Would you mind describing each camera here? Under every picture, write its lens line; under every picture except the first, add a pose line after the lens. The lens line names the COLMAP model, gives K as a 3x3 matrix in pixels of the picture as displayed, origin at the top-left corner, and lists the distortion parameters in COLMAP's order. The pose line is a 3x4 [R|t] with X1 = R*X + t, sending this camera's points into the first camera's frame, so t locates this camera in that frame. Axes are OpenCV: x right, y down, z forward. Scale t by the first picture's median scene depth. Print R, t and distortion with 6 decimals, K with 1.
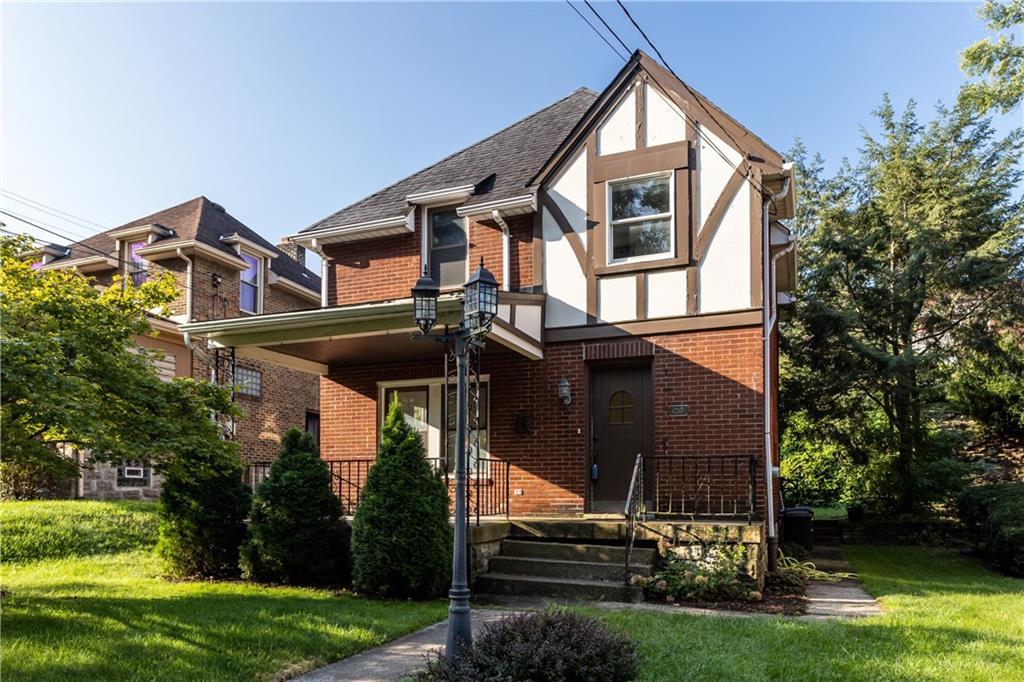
lens RADIAL K [[658.5, 0, 512.3], [0, 658.5, 287.9], [0, 0, 1]] dist [-0.003261, 0.000622]
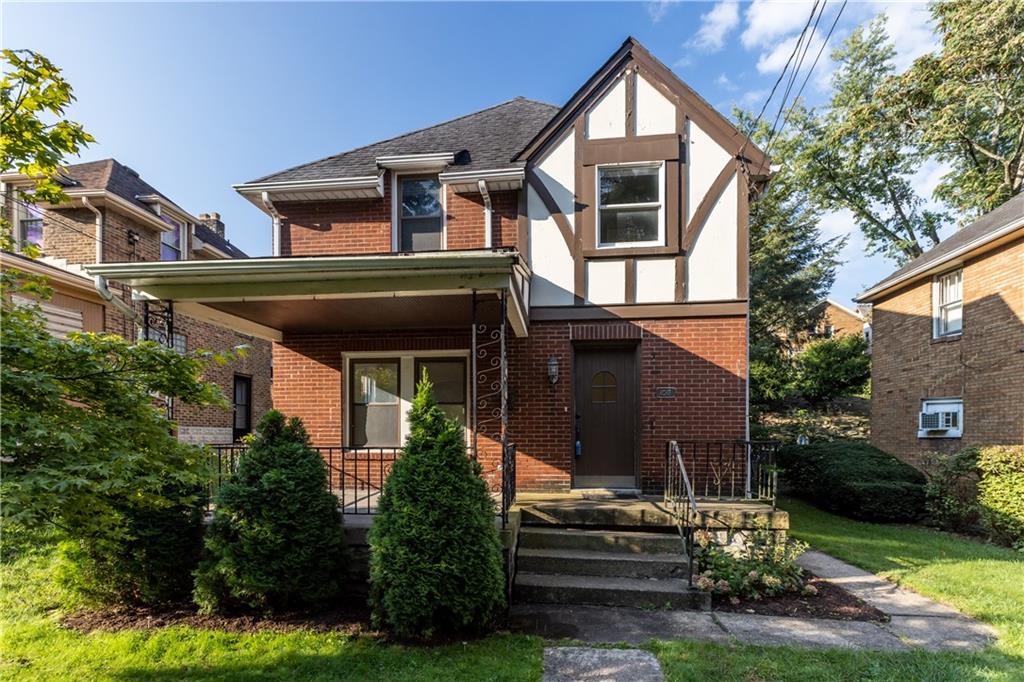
lens RADIAL K [[464.4, 0, 511.6], [0, 464.4, 347.9], [0, 0, 1]] dist [0.001970, -0.000342]
pose [[0.961779, 0.046208, 0.269898, -0.170893], [-0.079230, 0.990458, 0.112763, 0.048281], [-0.262112, -0.129837, 0.956263, 0.338337]]
